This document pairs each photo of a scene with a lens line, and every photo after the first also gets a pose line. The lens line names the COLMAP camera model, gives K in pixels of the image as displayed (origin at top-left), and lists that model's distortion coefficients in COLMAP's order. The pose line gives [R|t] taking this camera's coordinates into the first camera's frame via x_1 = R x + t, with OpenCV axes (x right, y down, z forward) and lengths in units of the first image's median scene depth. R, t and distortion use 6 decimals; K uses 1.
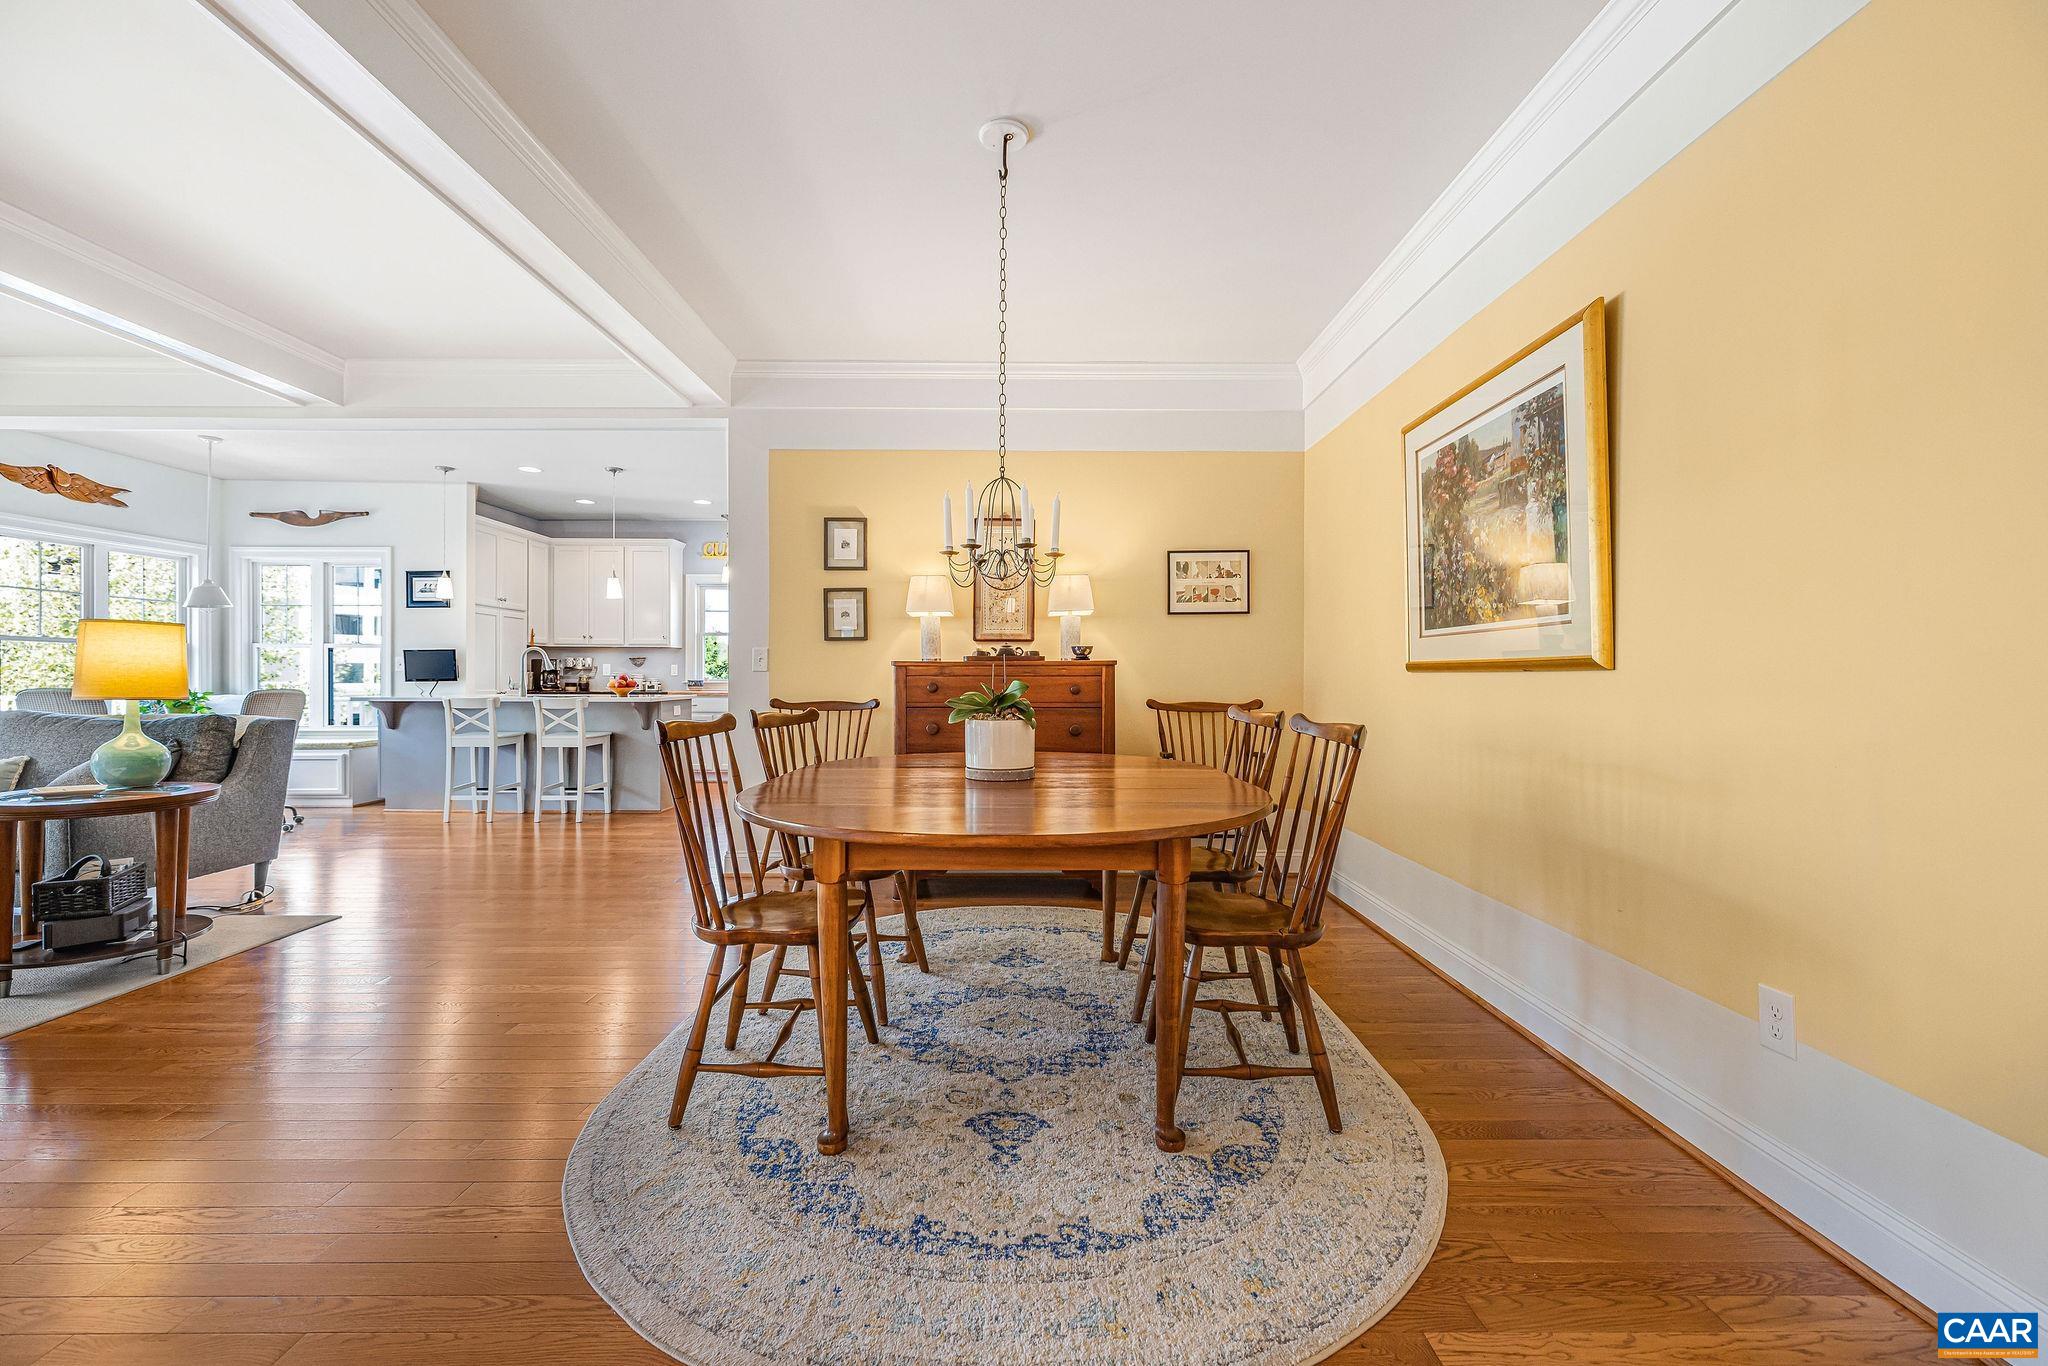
lens RADIAL K [[853.7, 0, 1024.7], [0, 853.7, 684.8], [0, 0, 1]] dist [-0.004078, -0.000200]
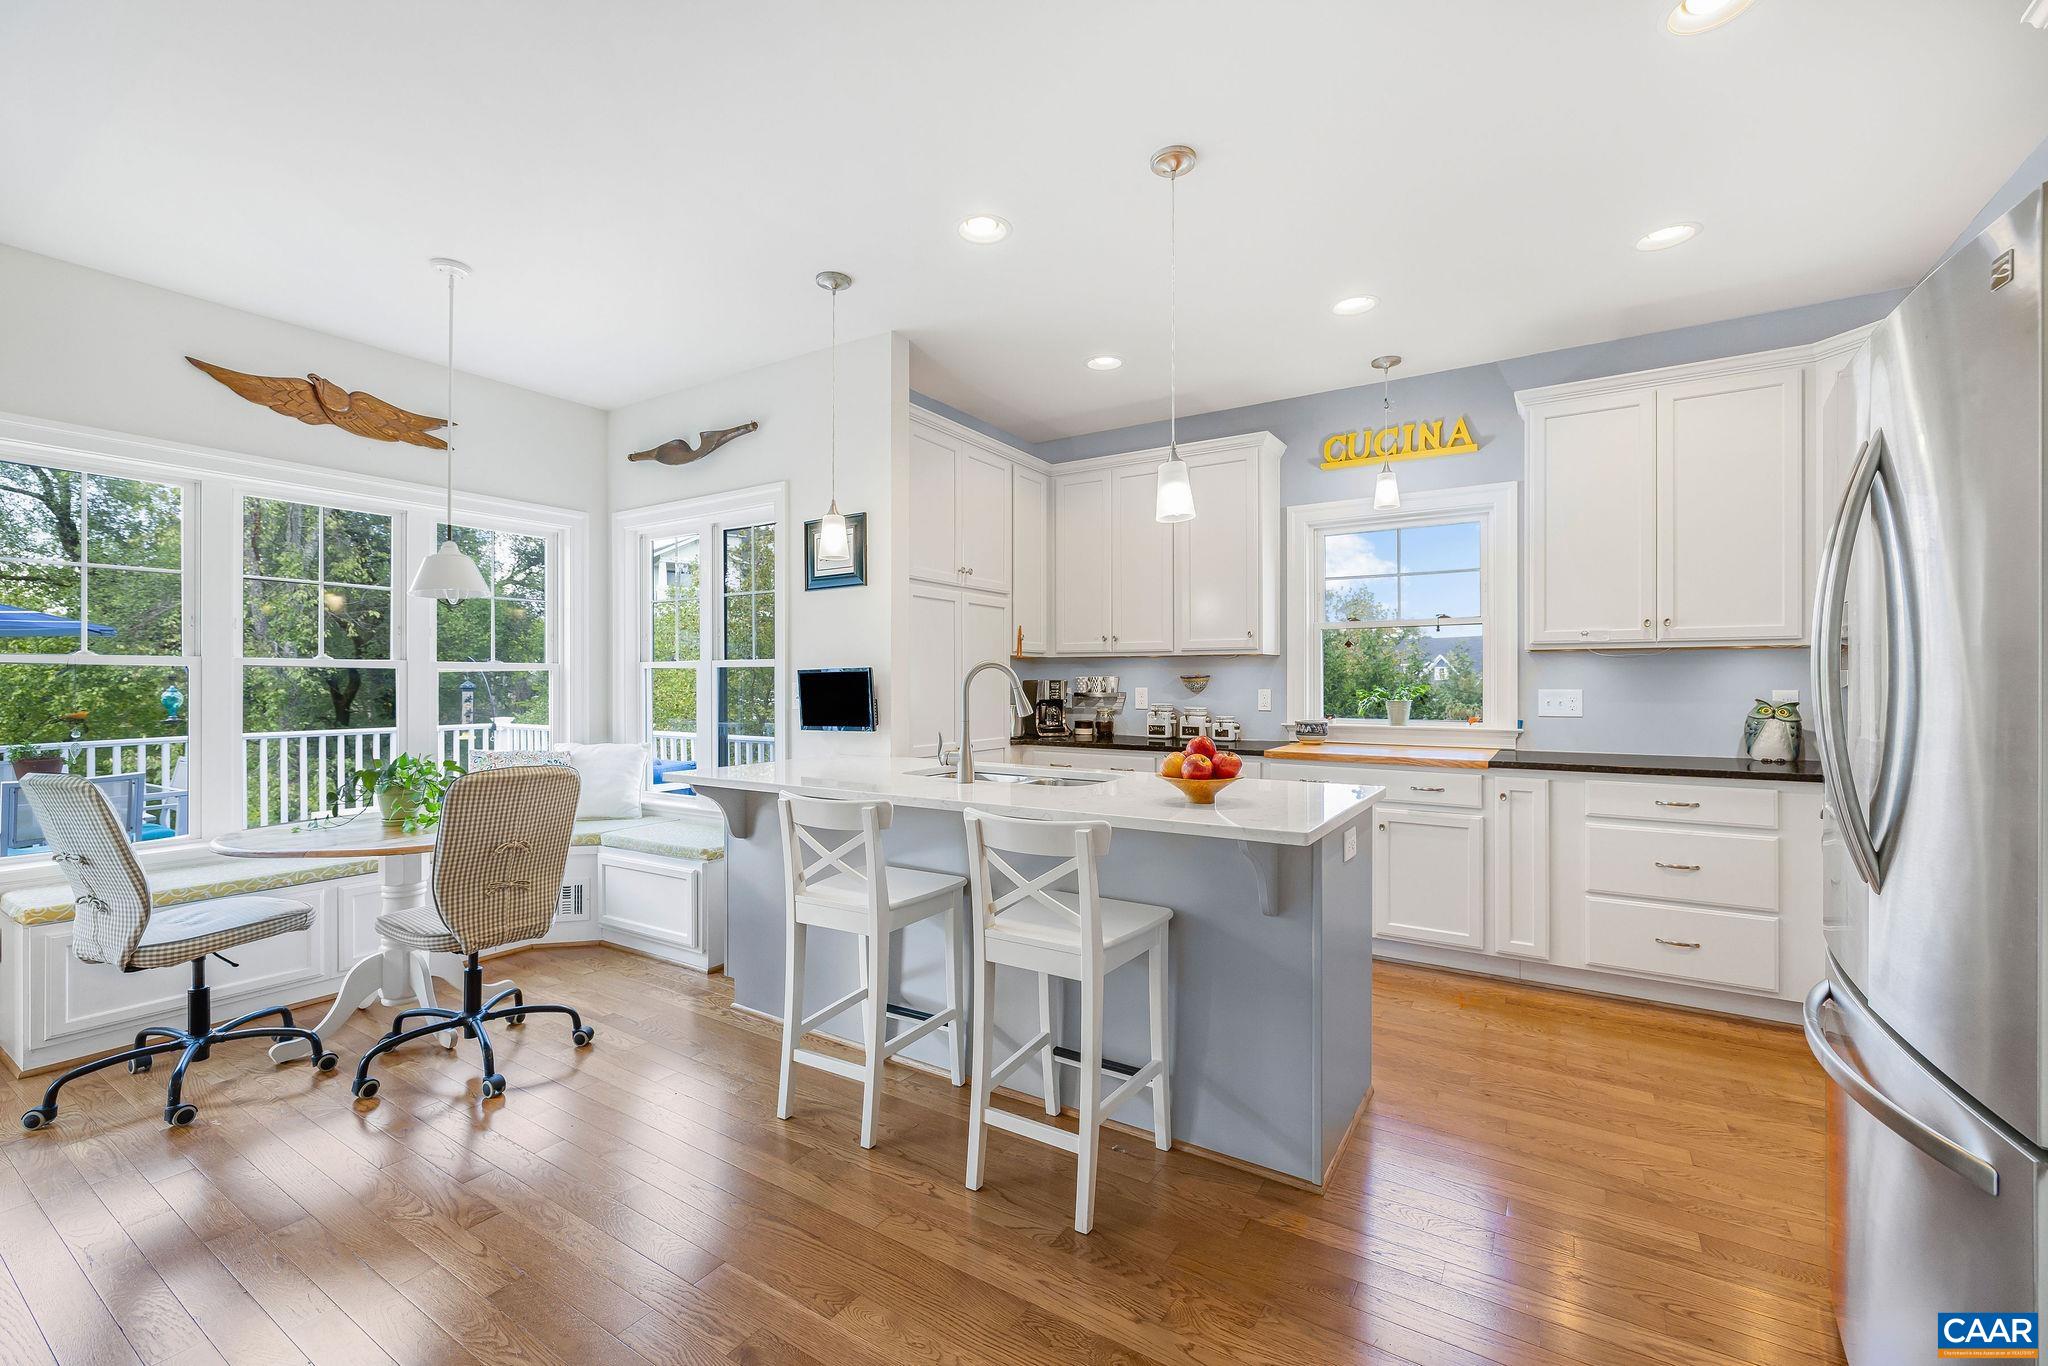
lens RADIAL K [[853.7, 0, 1022.3], [0, 853.7, 683.5], [0, 0, 1]] dist [-0.004078, -0.000200]
pose [[0.837801, -0.001361, -0.545974, -0.298092], [-0.001663, 0.999986, -0.005044, -0.027918], [0.545973, 0.005134, 0.837787, 0.582767]]
